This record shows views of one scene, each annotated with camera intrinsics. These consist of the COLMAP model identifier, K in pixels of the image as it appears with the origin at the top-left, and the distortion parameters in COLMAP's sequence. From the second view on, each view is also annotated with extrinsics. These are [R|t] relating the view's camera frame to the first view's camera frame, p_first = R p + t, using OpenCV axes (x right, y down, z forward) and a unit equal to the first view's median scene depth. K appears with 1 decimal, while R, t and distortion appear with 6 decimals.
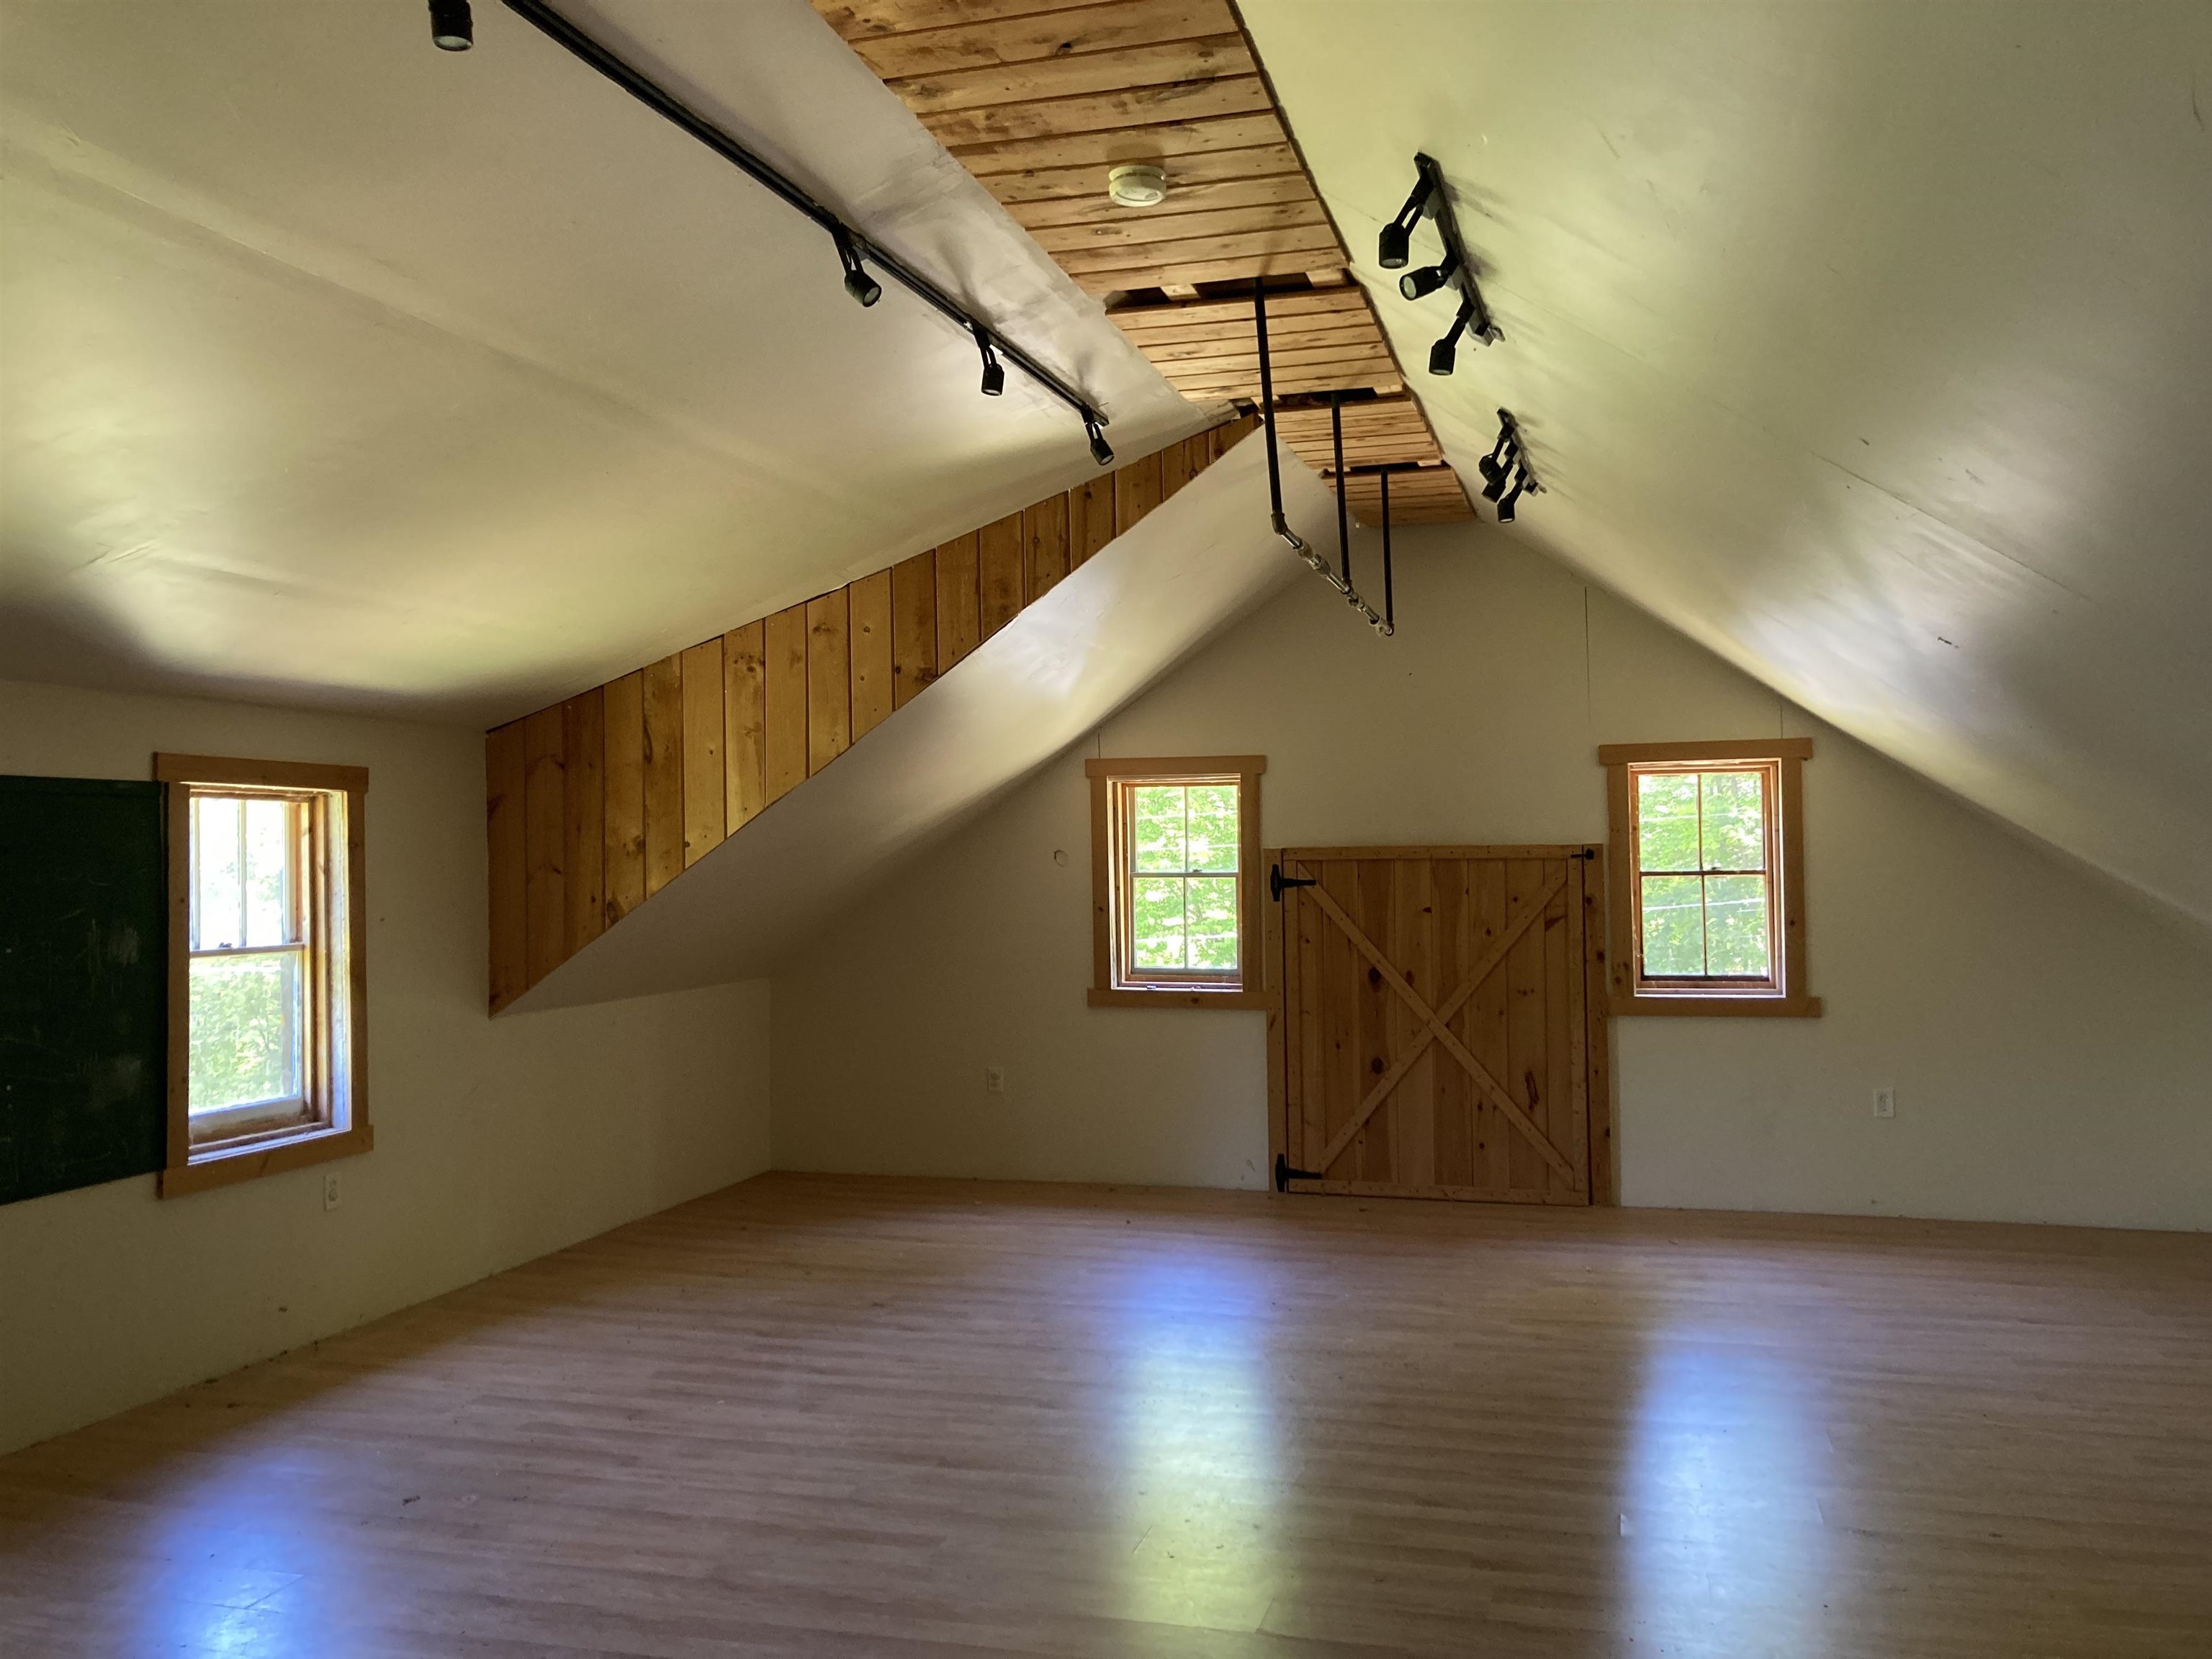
lens RADIAL K [[1825.2, 0, 1176.0], [0, 1825.2, 833.6], [0, 0, 1]] dist [-0.000808, -0.000212]
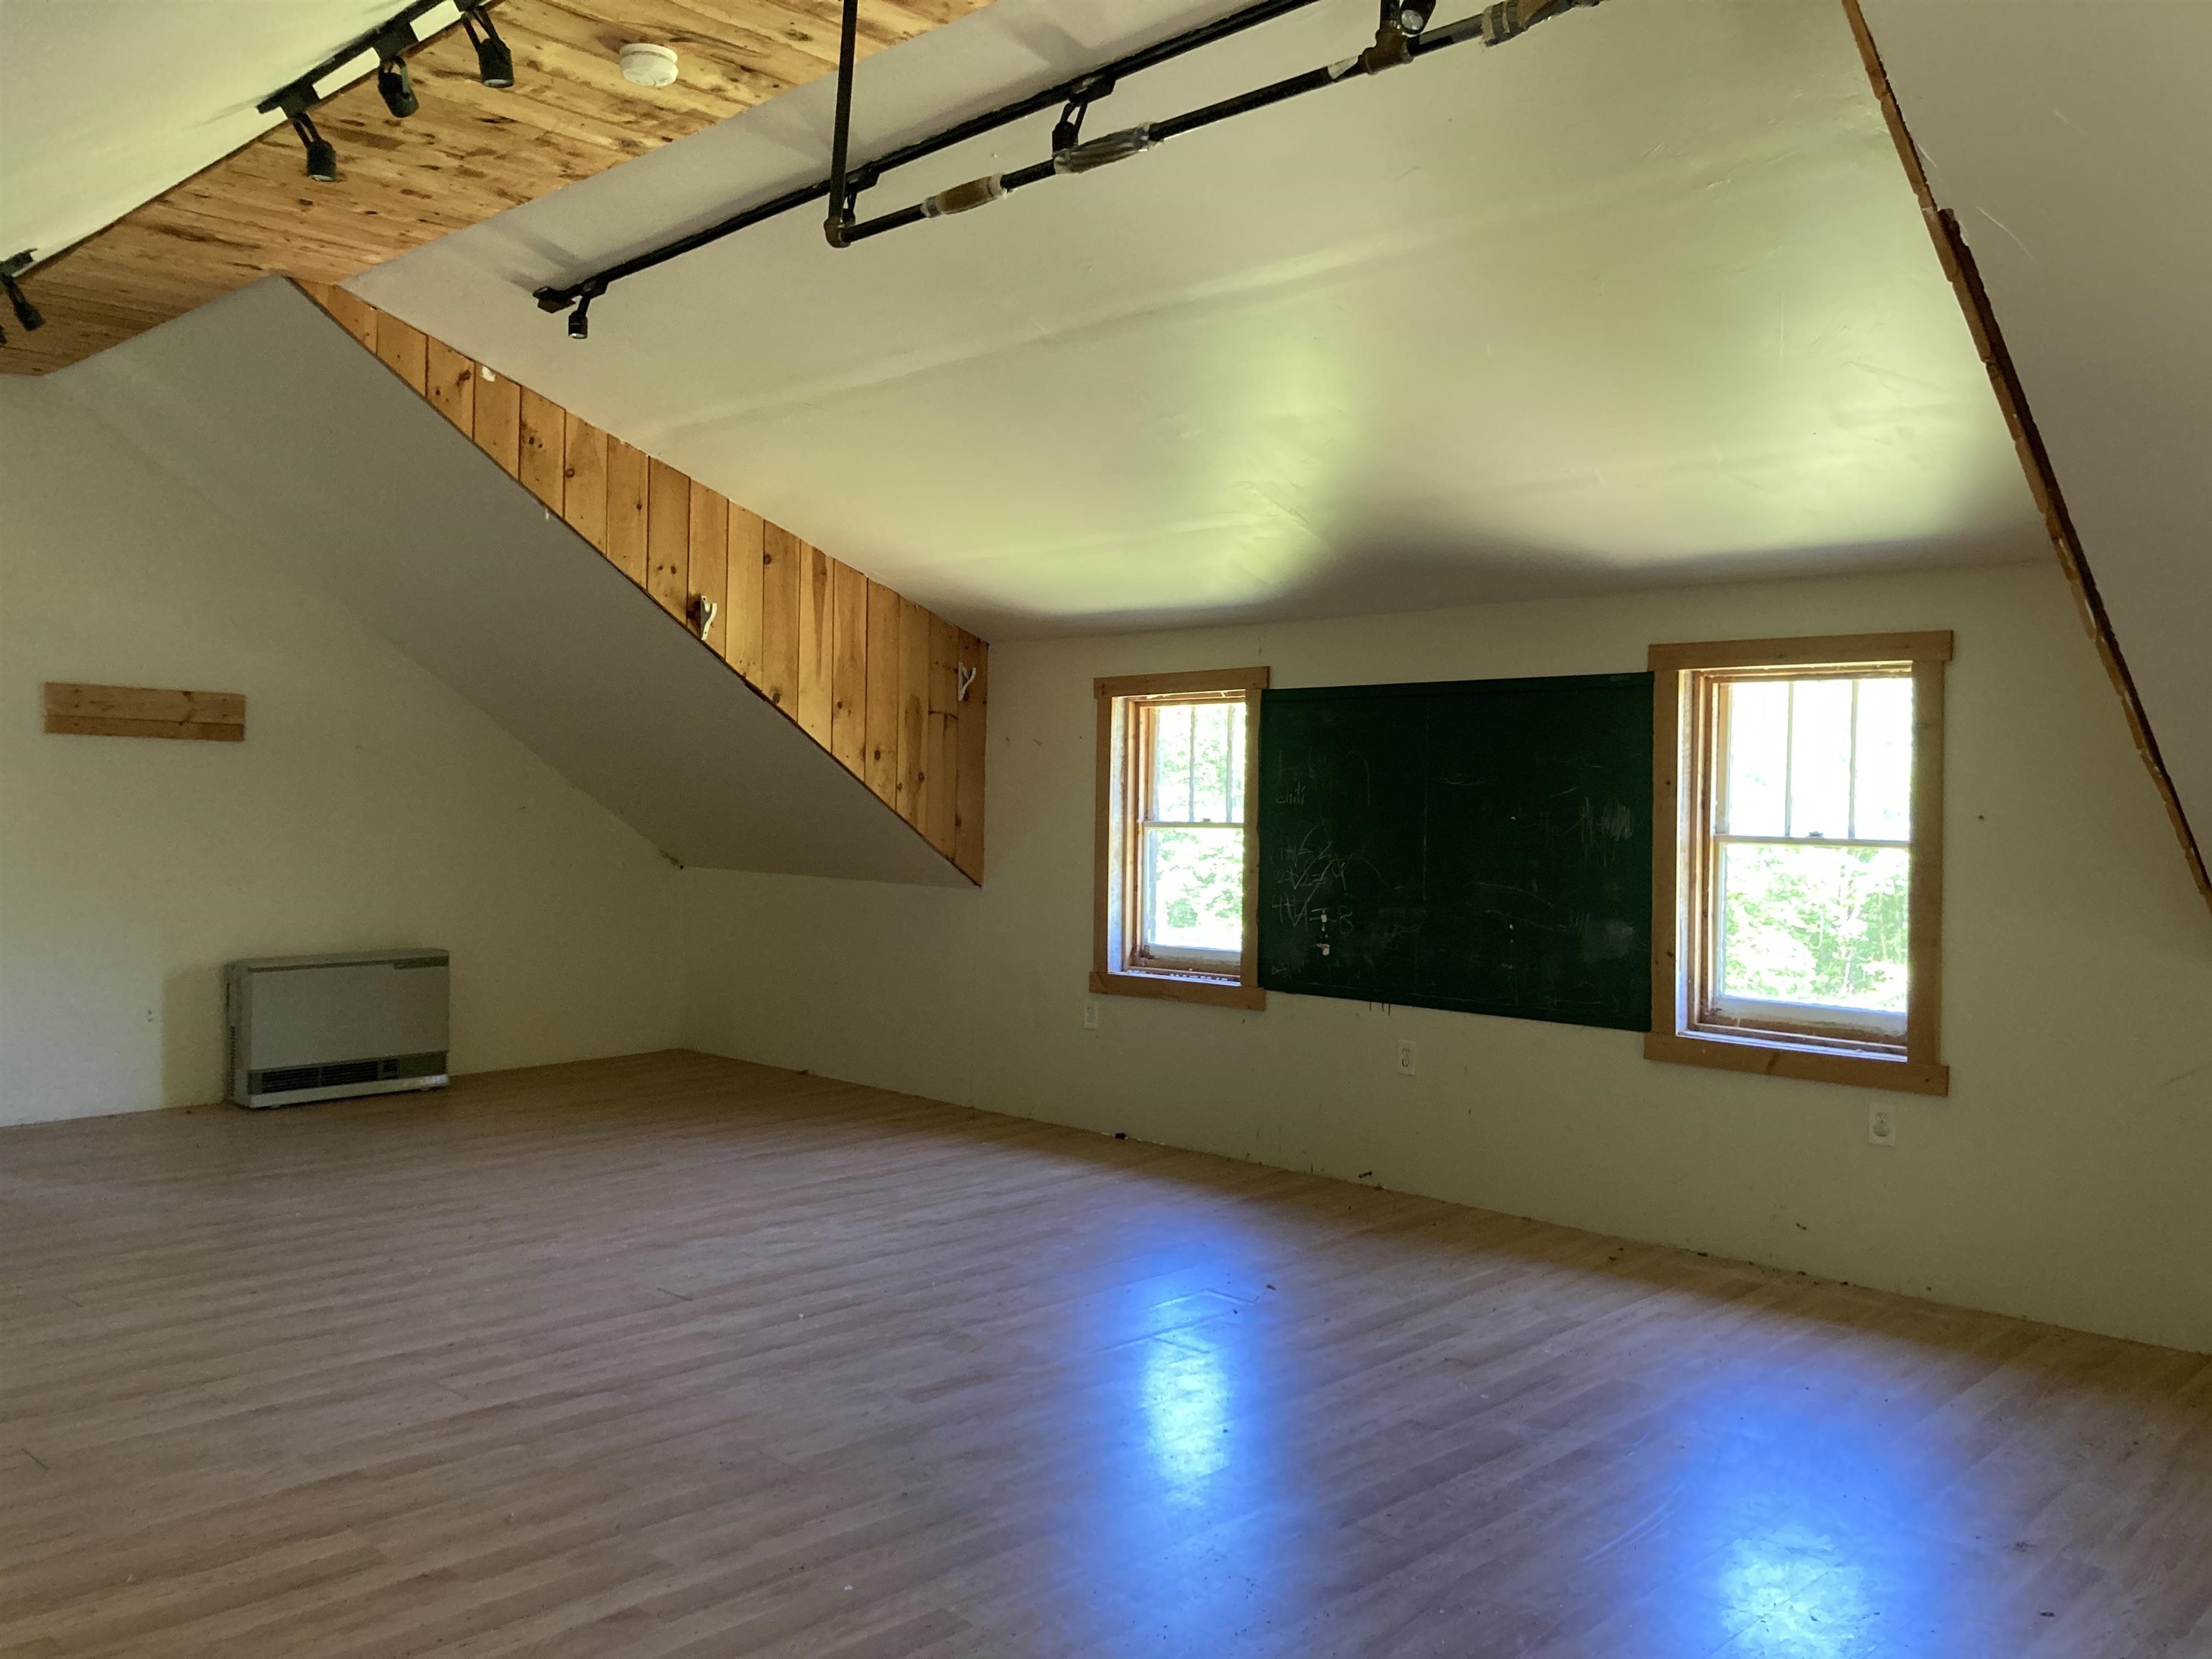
lens RADIAL K [[1916.5, 0, 1111.9], [0, 1916.5, 822.2], [0, 0, 1]] dist [0.084147, -0.004715]
pose [[-0.519543, 0.029735, -0.853927, 0.596832], [0.015507, 0.999558, 0.025371, 0.026156], [0.854304, -0.000060, -0.519774, 1.346530]]
